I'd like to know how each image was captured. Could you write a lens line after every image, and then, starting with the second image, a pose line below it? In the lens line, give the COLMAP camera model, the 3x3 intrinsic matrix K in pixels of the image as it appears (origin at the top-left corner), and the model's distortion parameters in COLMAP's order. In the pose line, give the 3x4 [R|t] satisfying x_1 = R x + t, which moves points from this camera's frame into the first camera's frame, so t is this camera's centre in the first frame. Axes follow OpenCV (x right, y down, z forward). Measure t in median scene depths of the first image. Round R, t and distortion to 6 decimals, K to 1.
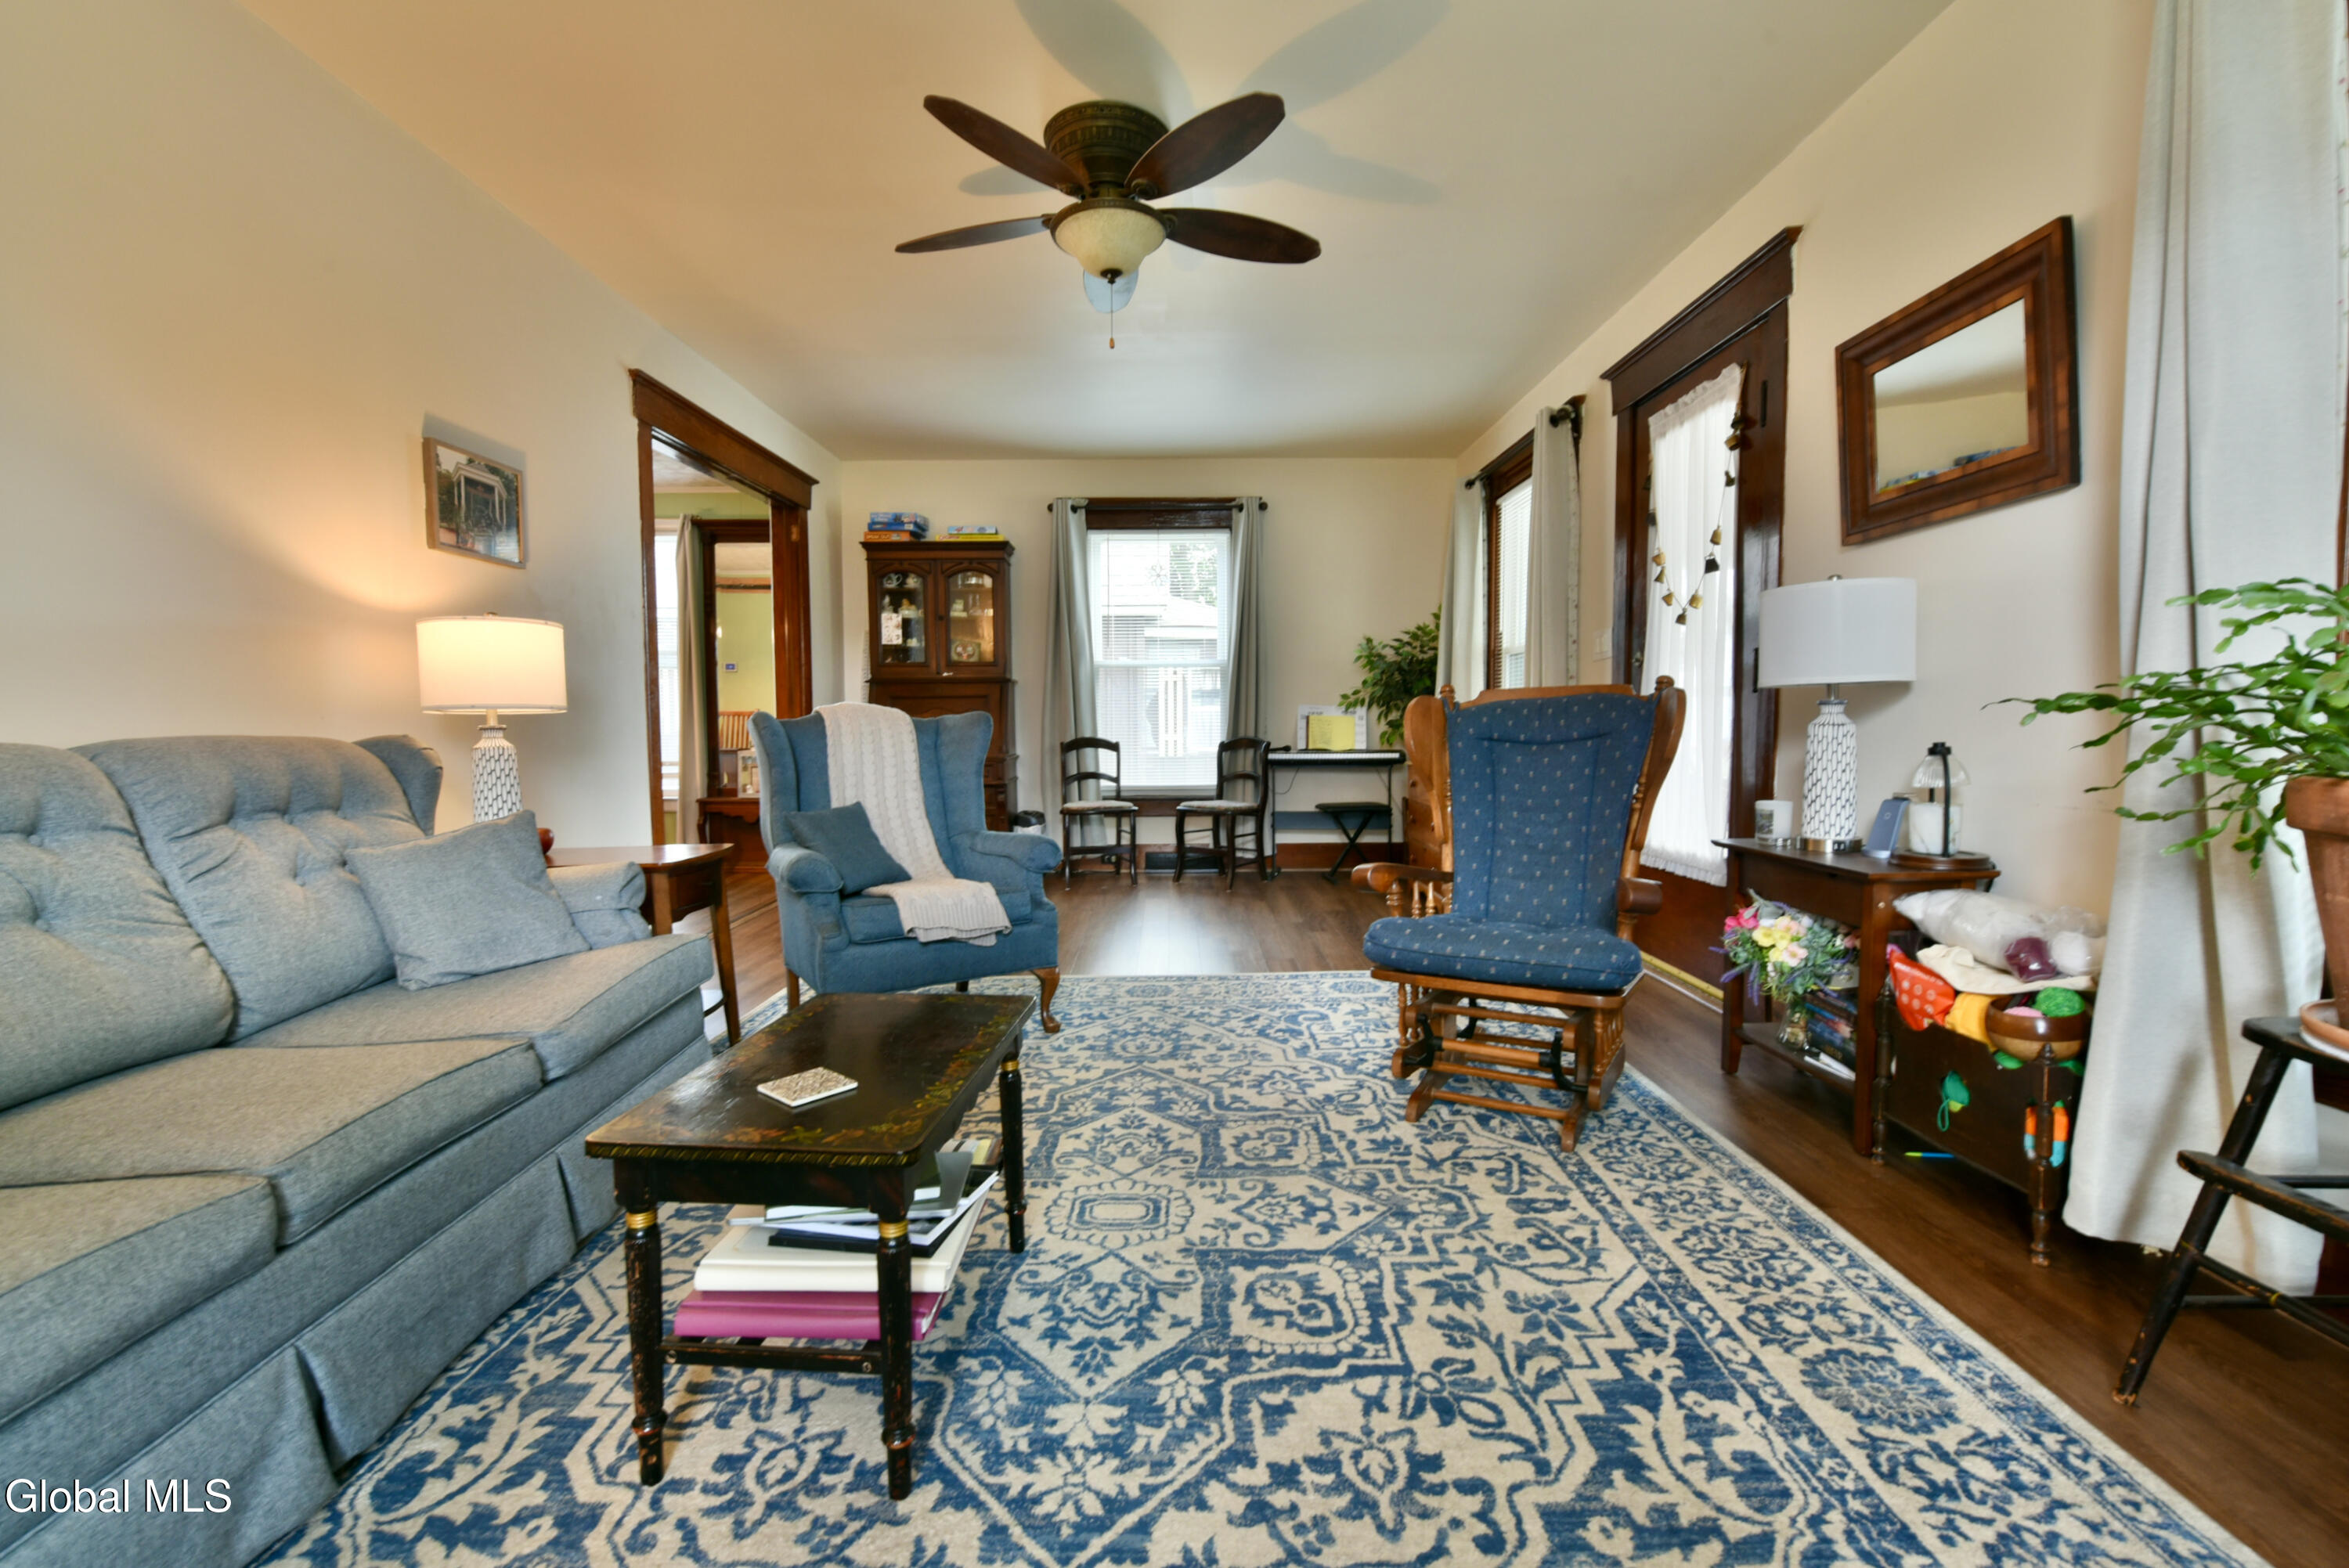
lens RADIAL K [[960.9, 0, 1180.8], [0, 960.9, 785.1], [0, 0, 1]] dist [-0.011957, -0.004436]
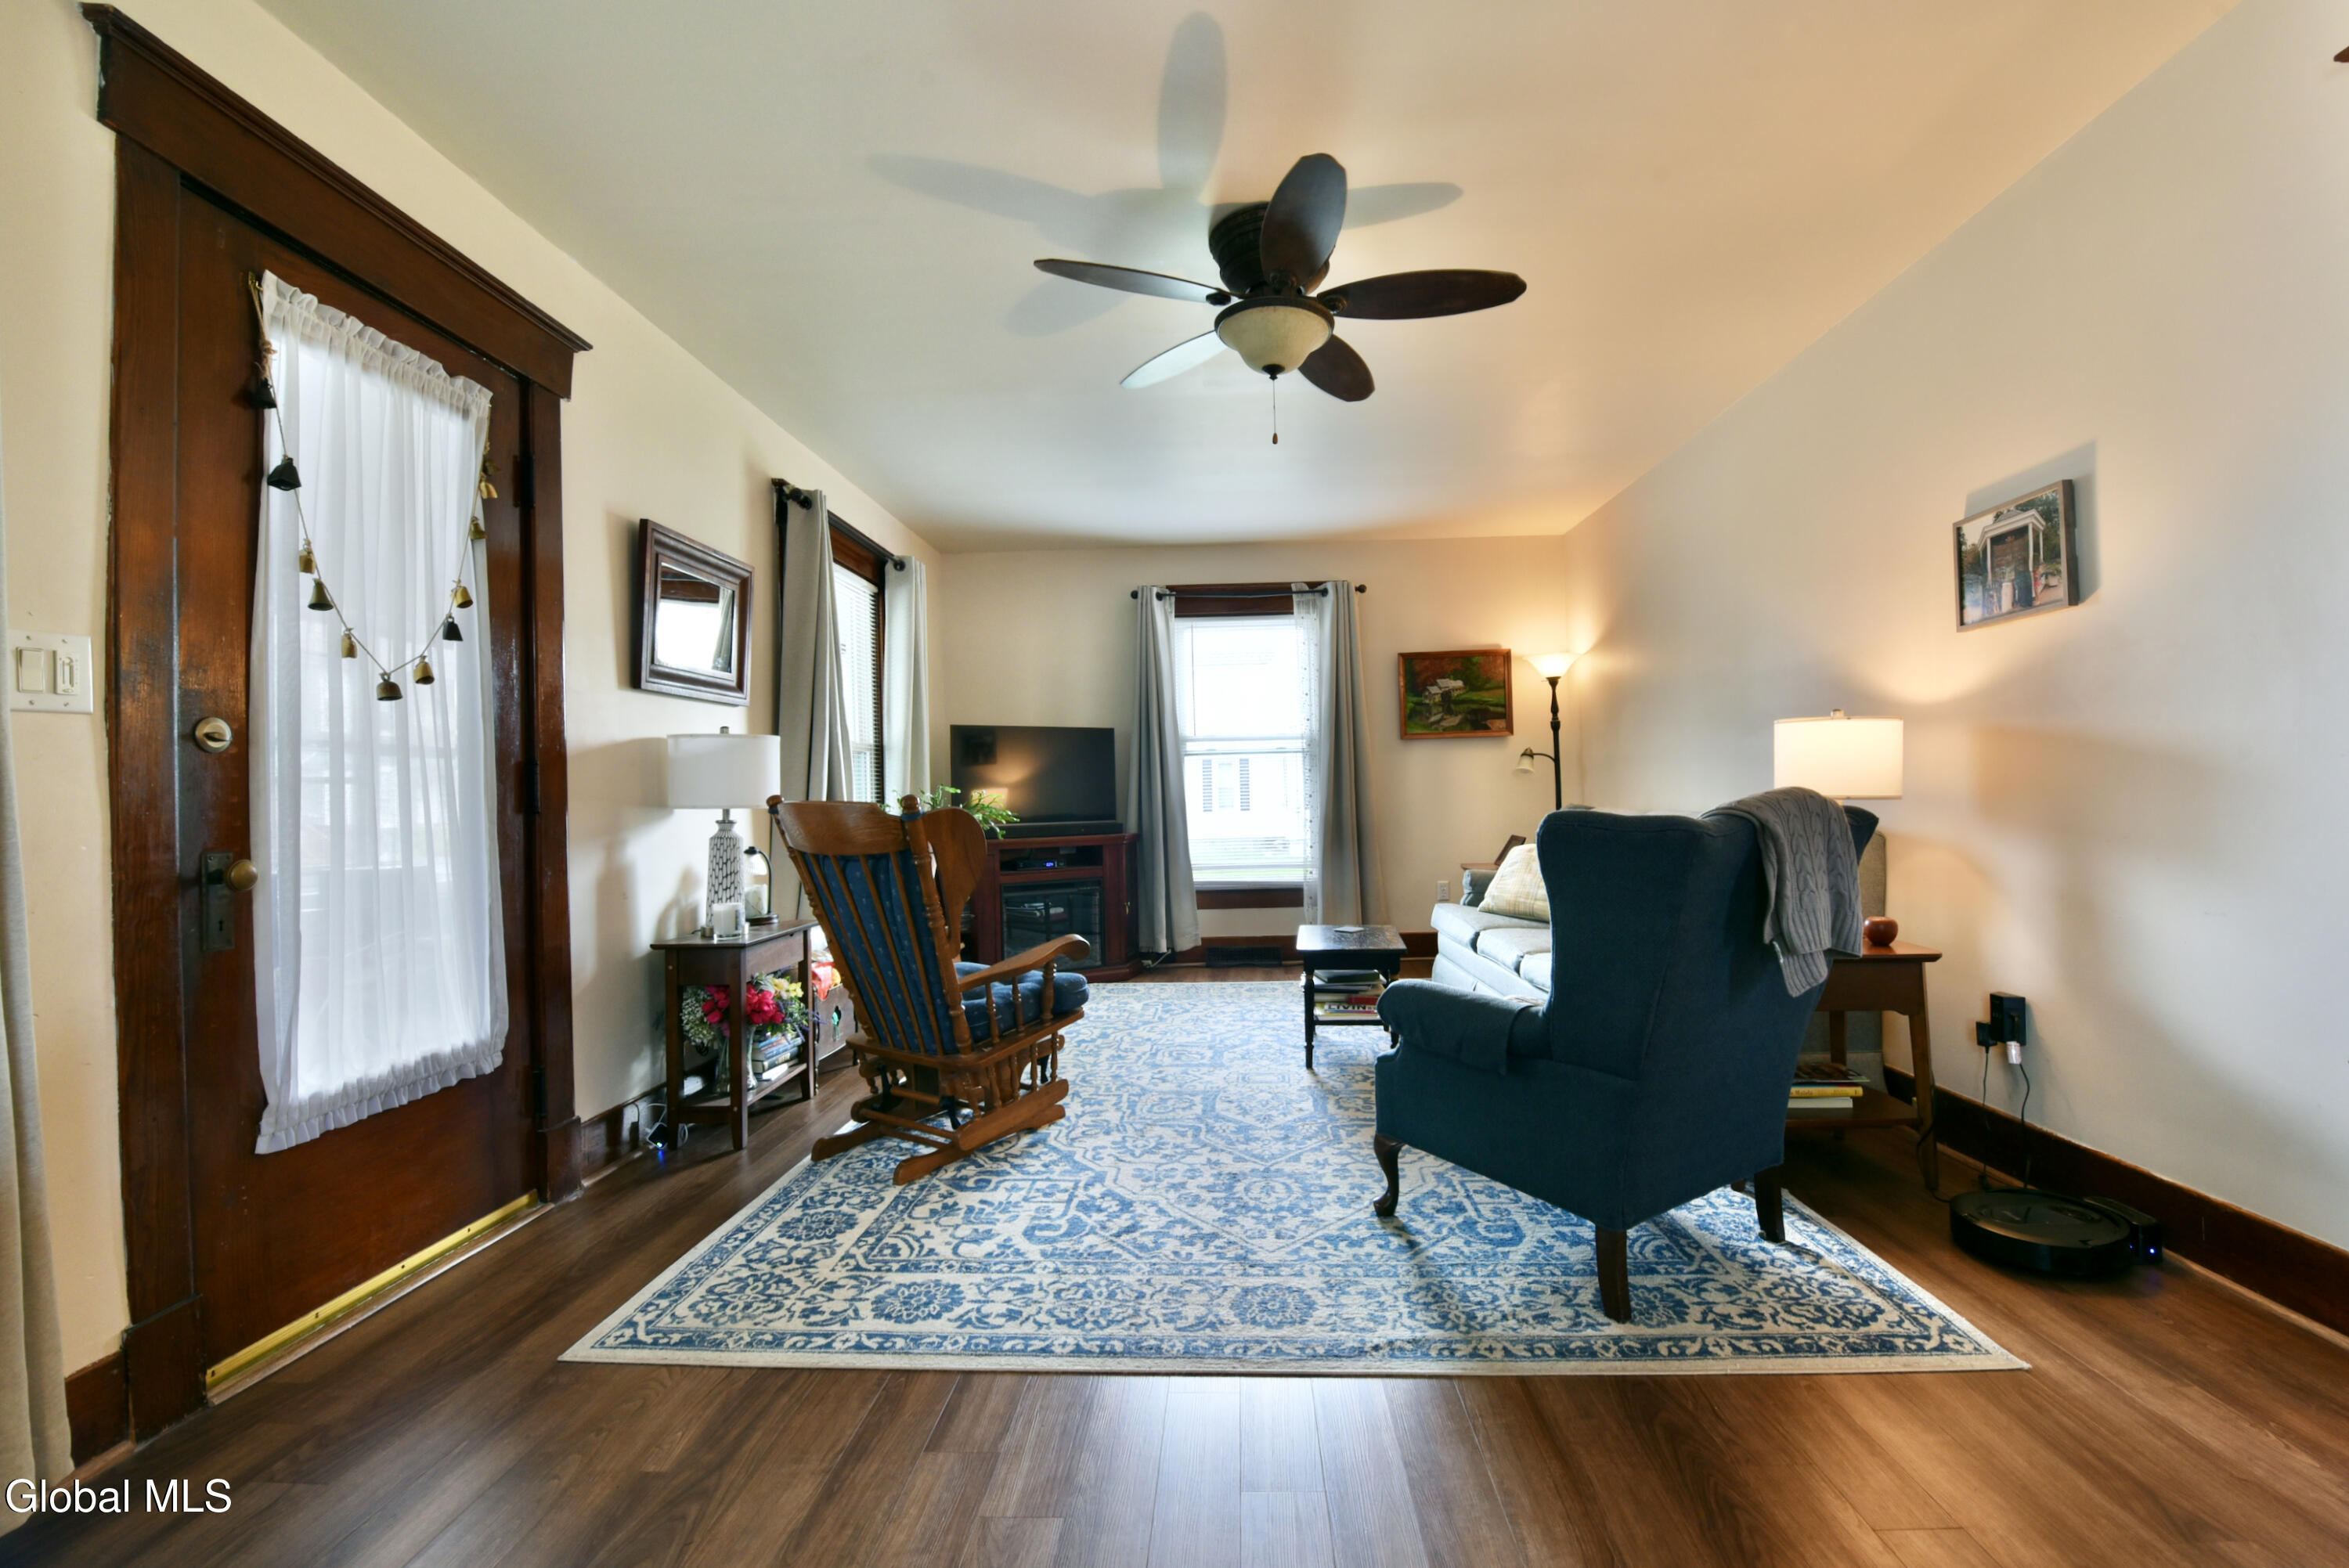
lens RADIAL K [[996.0, 0, 1213.8], [0, 996.0, 786.8], [0, 0, 1]] dist [-0.017792, -0.000833]
pose [[-0.999073, 0.028148, 0.032571, -0.031381], [0.029732, 0.998346, 0.049209, -0.152934], [-0.031132, 0.050132, -0.998257, 1.961554]]
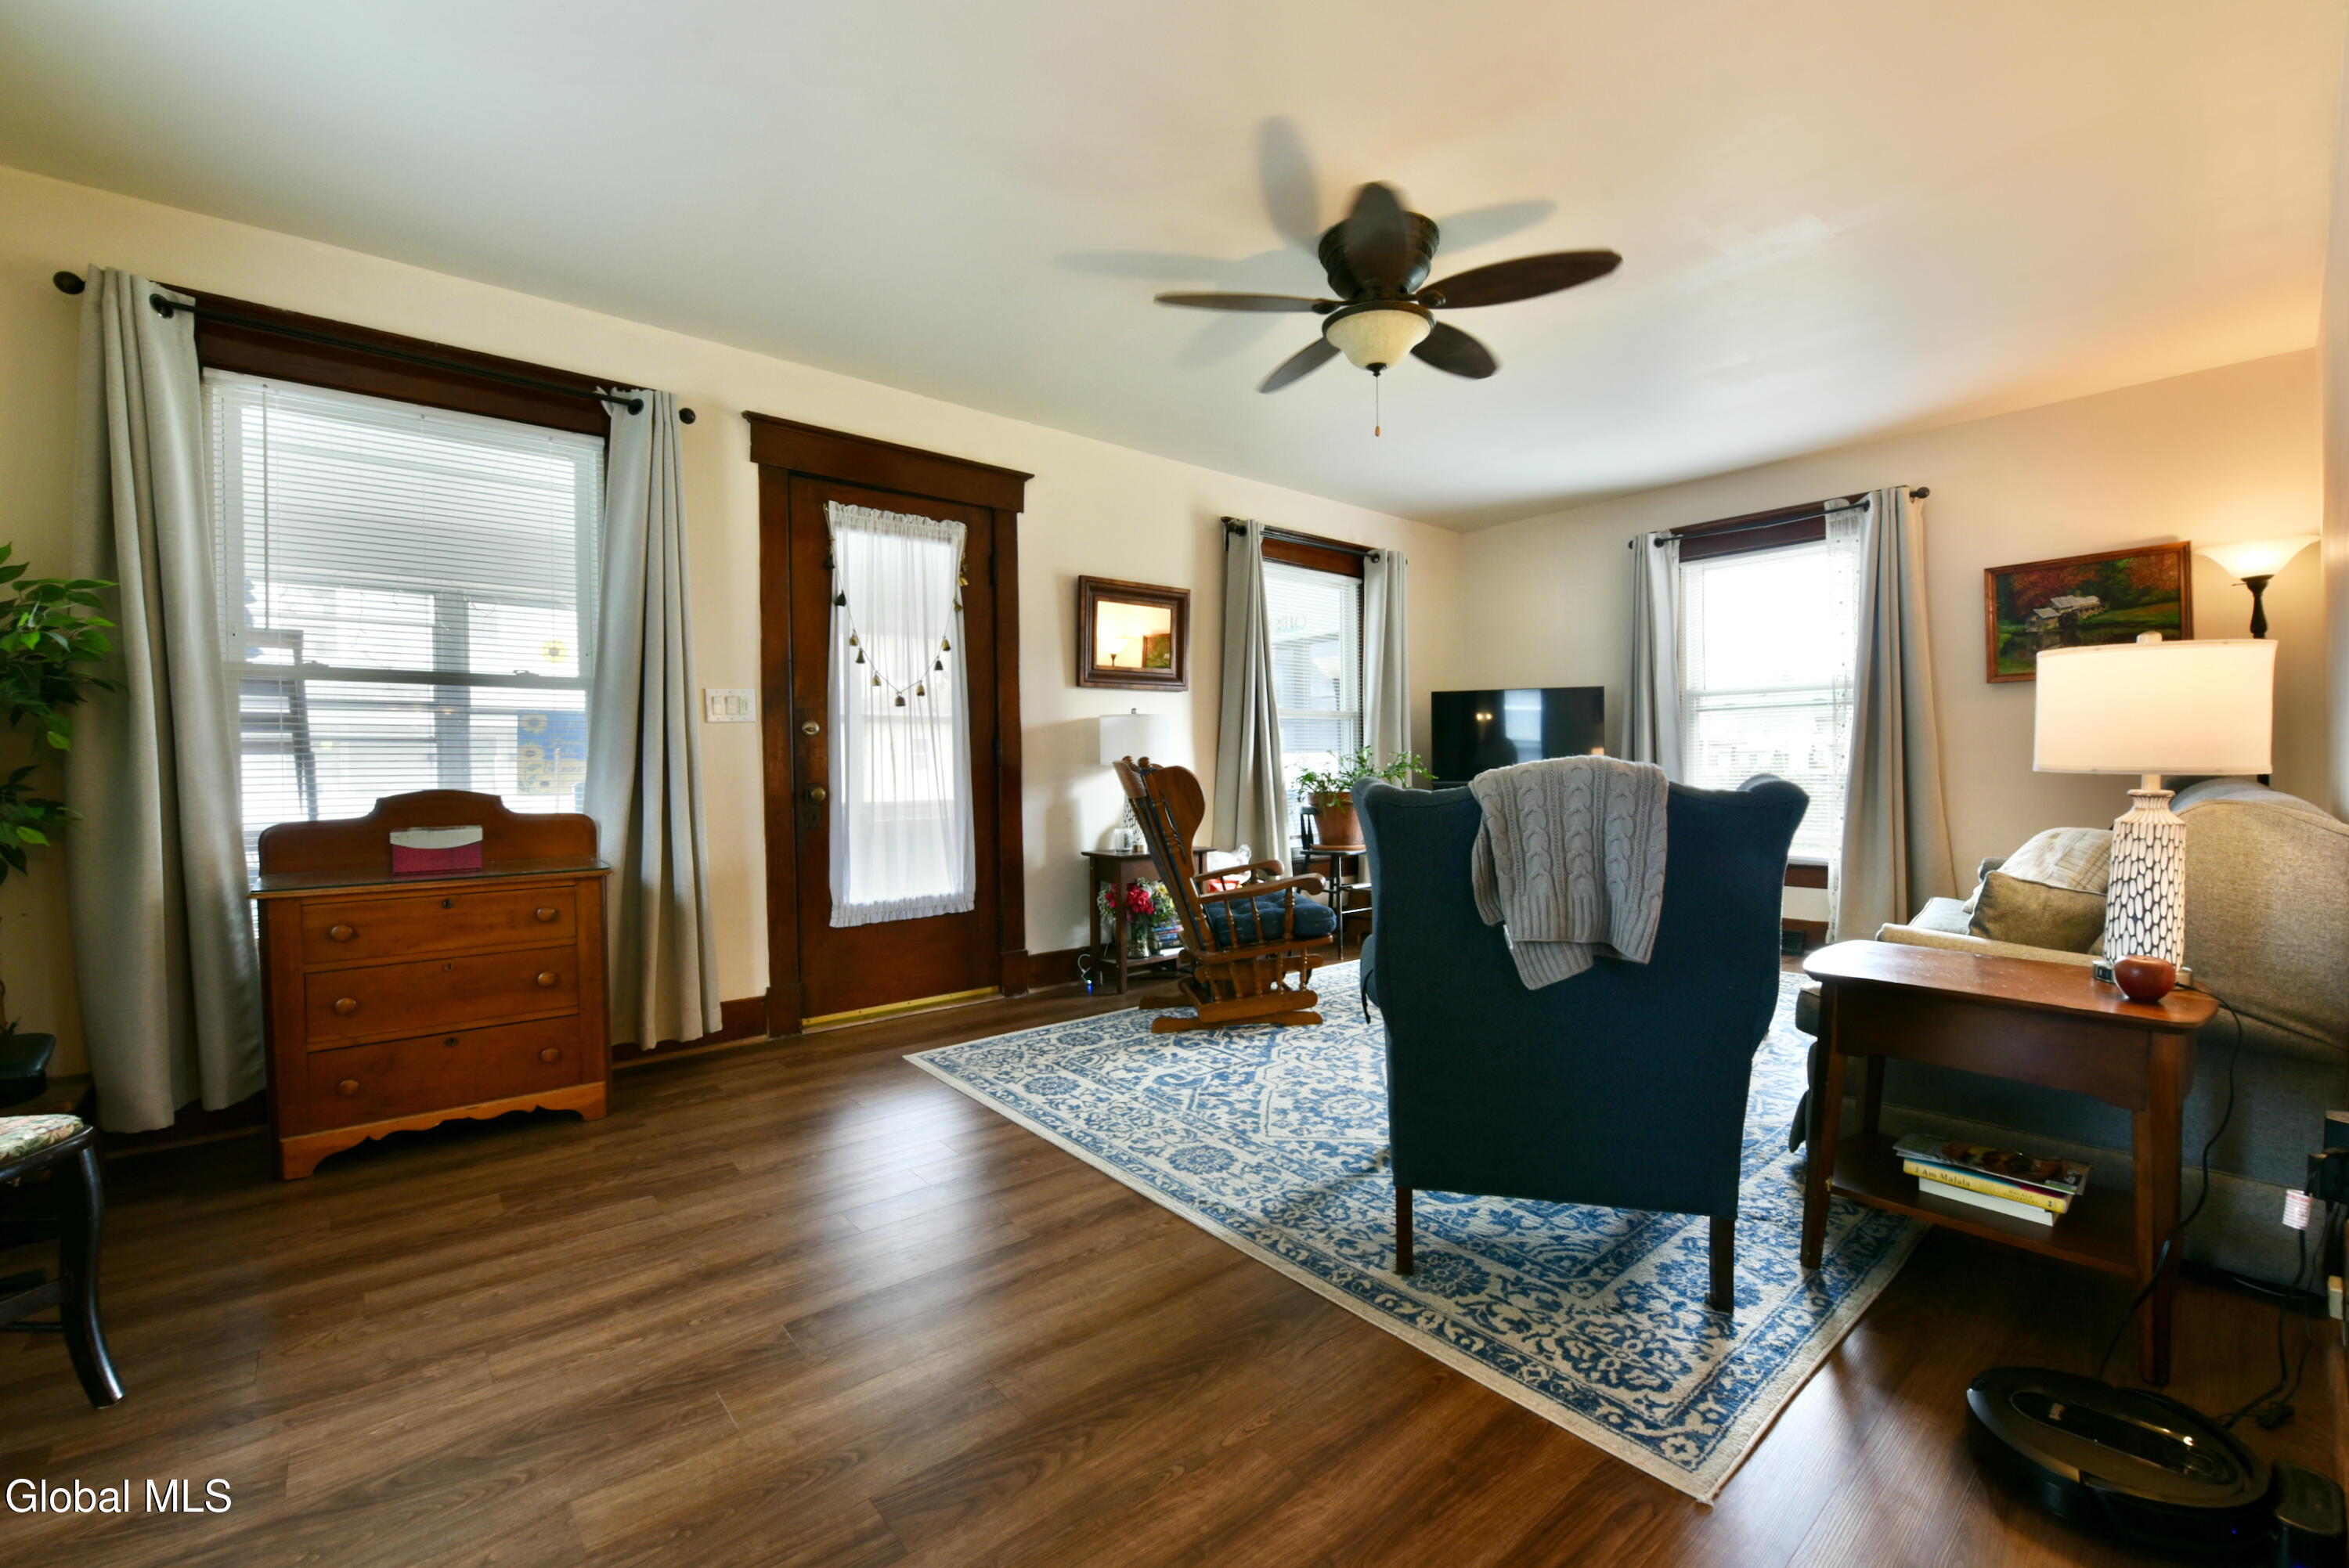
lens RADIAL K [[960.9, 0, 1180.8], [0, 960.9, 785.1], [0, 0, 1]] dist [-0.011957, -0.004436]
pose [[-0.640242, -0.000629, 0.768173, -0.724831], [0.062175, 0.996676, 0.052637, -0.134504], [-0.765653, 0.081462, -0.638075, 1.812934]]
